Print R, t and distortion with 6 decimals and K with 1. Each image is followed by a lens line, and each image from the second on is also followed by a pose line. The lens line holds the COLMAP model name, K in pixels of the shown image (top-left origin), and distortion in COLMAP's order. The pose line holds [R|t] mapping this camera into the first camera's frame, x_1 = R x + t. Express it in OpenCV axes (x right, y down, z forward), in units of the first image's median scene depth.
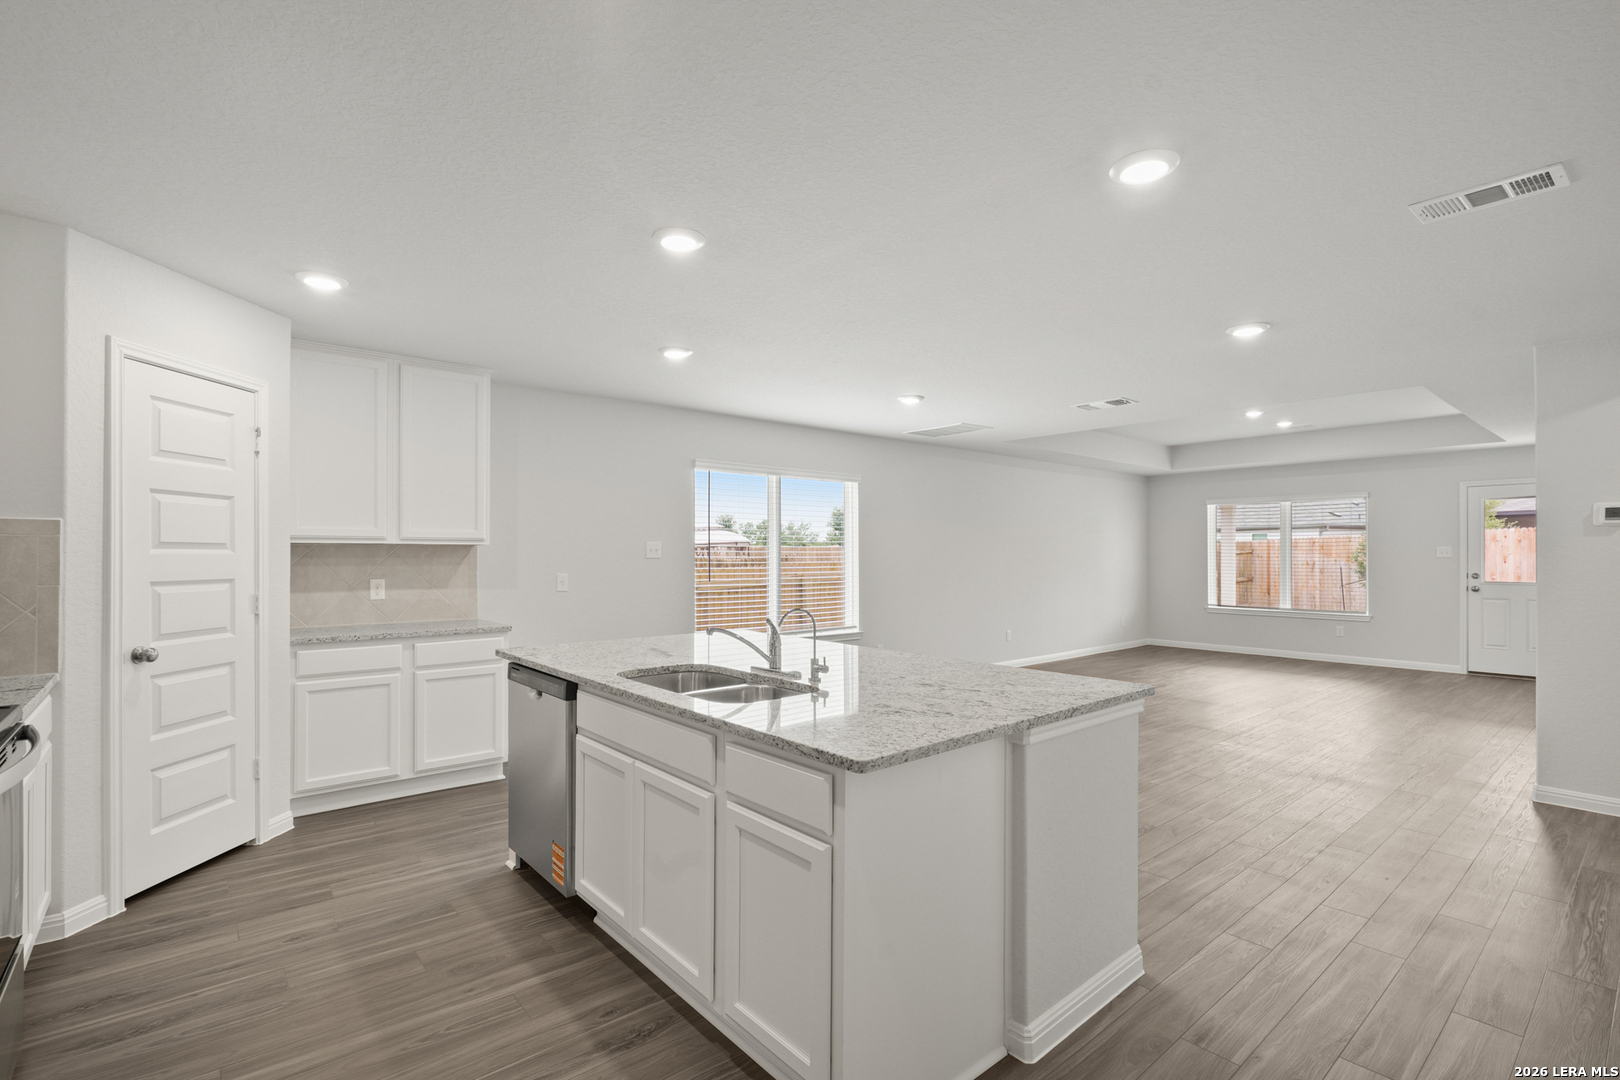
lens RADIAL K [[754.4, 0, 796.2], [0, 754.4, 558.9], [0, 0, 1]] dist [-0.034974, 0.012151]
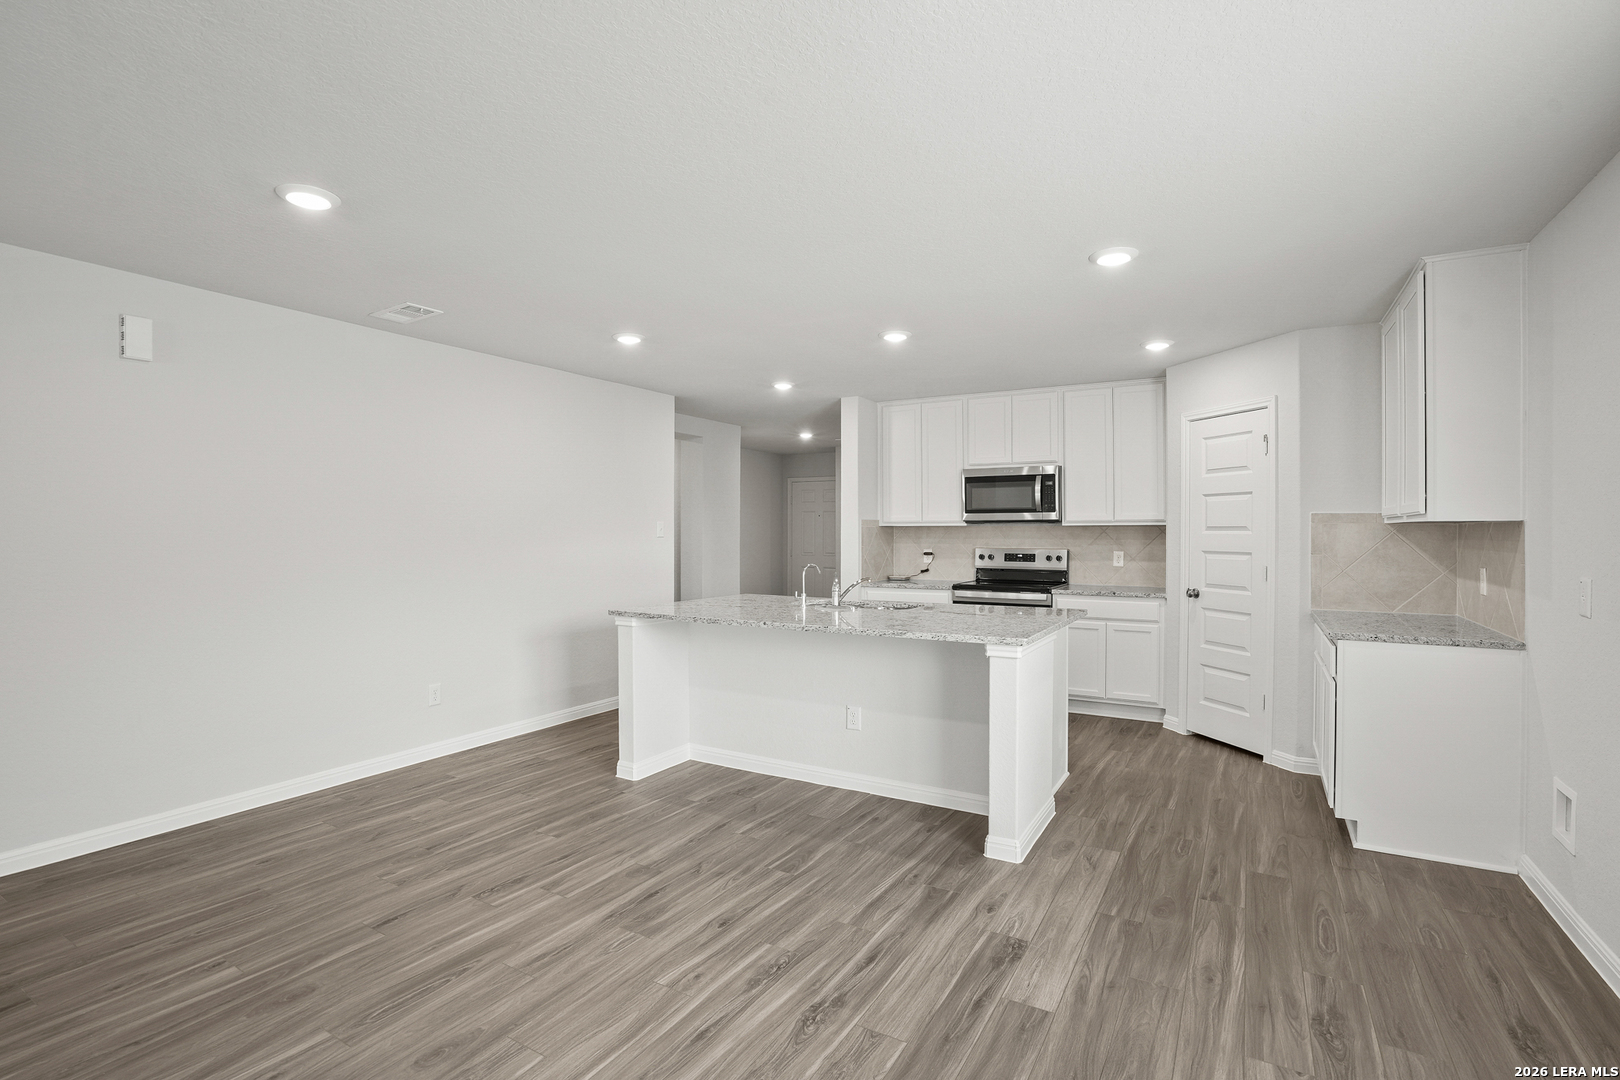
lens RADIAL K [[754.4, 0, 803.7], [0, 754.4, 542.8], [0, 0, 1]] dist [-0.034974, 0.012151]
pose [[-0.944938, 0.003753, -0.327228, 0.186699], [-0.003010, 0.999792, 0.020161, -0.006451], [0.327236, 0.020035, -0.944730, 0.823958]]
